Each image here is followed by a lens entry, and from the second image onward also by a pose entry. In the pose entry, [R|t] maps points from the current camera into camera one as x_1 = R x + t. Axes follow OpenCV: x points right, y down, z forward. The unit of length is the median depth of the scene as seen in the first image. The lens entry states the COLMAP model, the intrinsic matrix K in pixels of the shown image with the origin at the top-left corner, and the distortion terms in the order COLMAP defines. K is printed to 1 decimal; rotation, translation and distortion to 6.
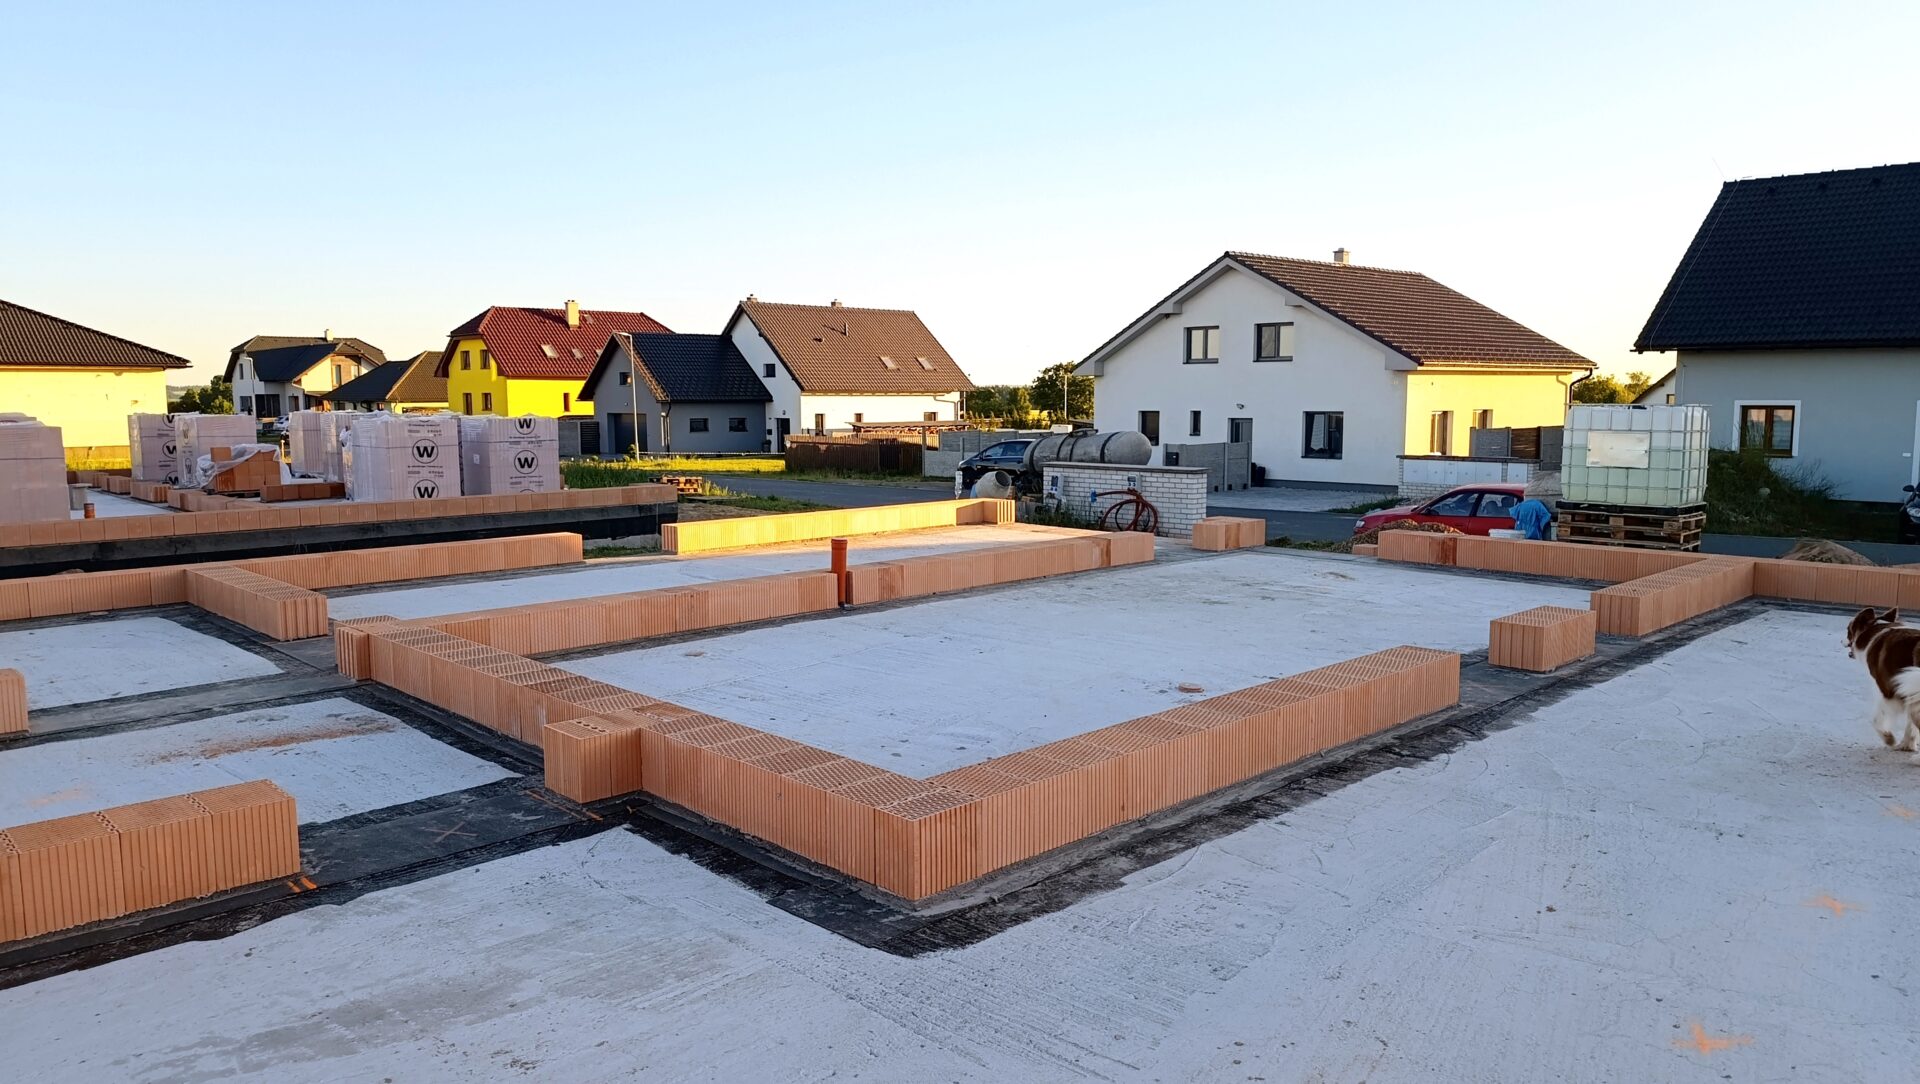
lens RADIAL K [[1322.5, 0, 980.6], [0, 1322.5, 530.4], [0, 0, 1]] dist [-0.005635, -0.006696]
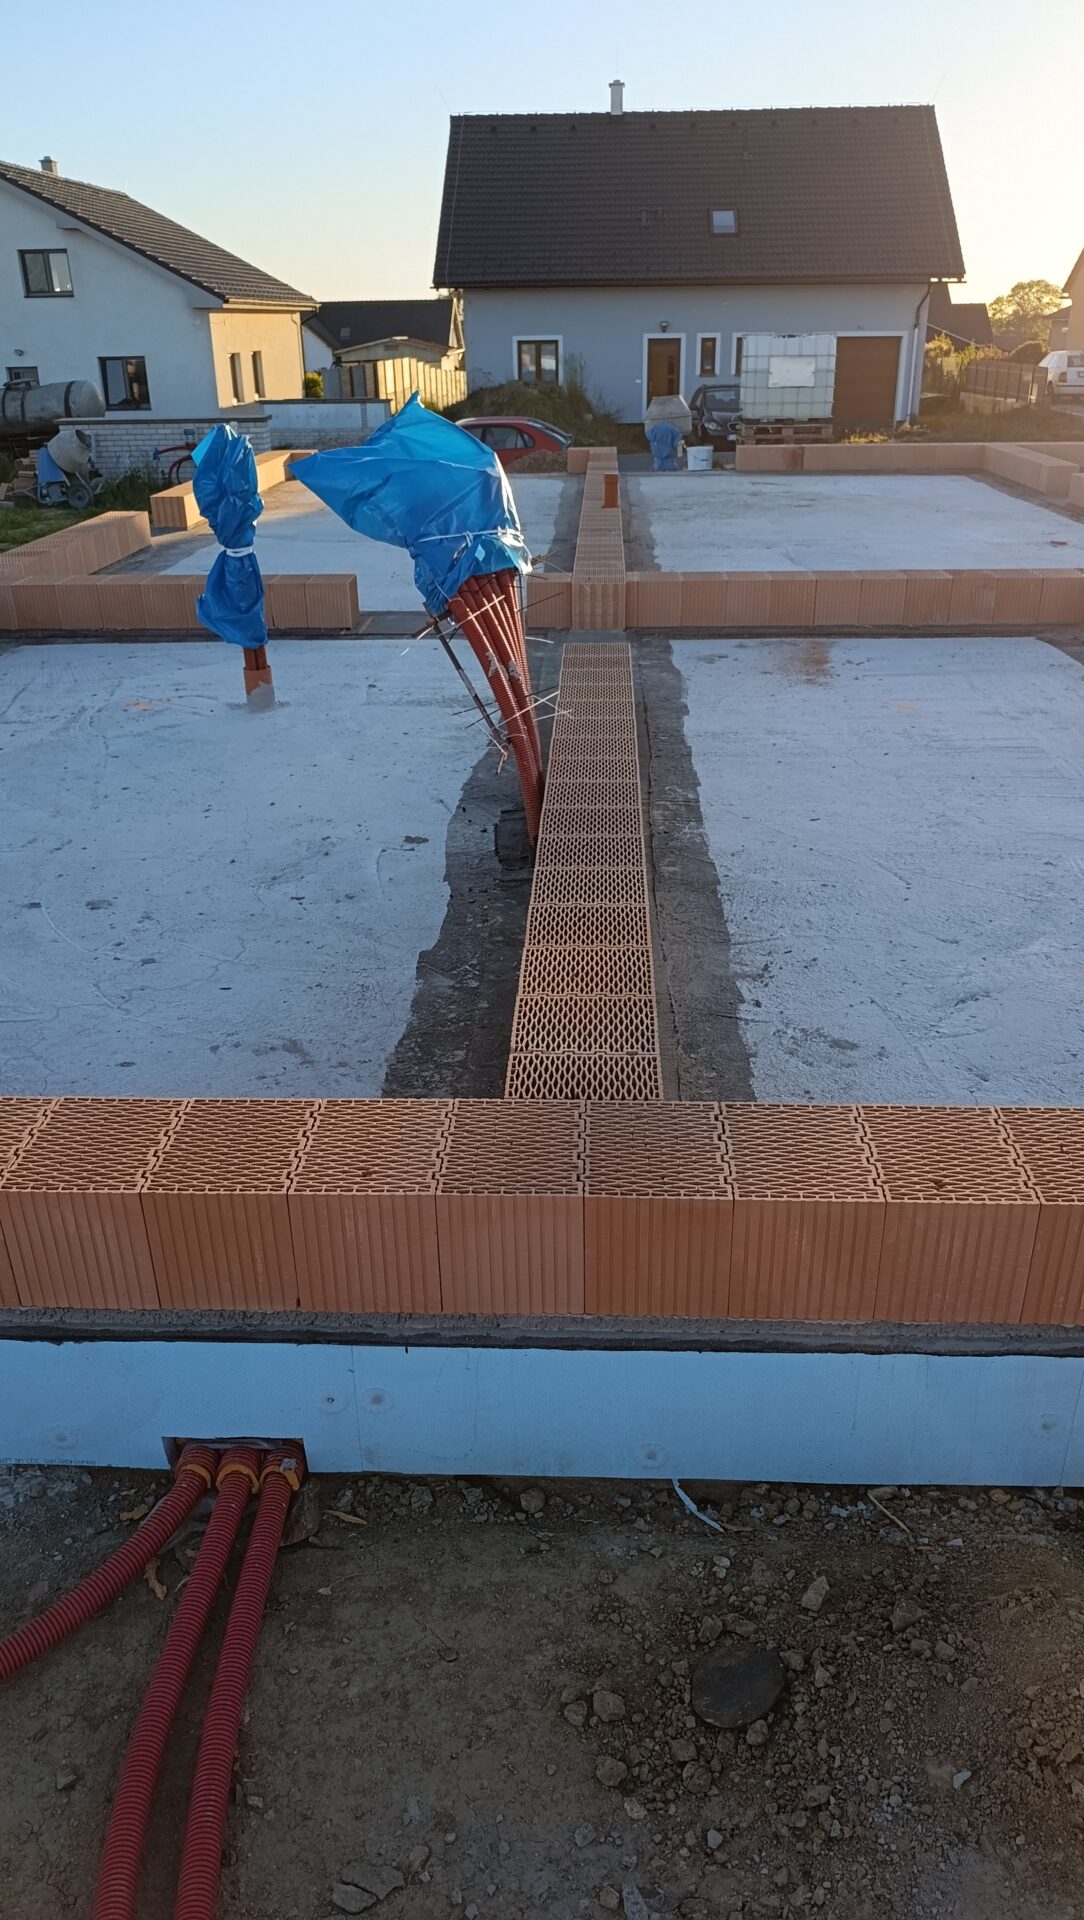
lens RADIAL K [[1322.5, 0, 542.0], [0, 1322.5, 960.0], [0, 0, 1]] dist [-0.005635, -0.006696]
pose [[0.711066, -0.308805, 0.631684, -0.268821], [0.083136, 0.929017, 0.360576, -0.004989], [-0.698193, -0.203877, 0.686265, 0.064958]]
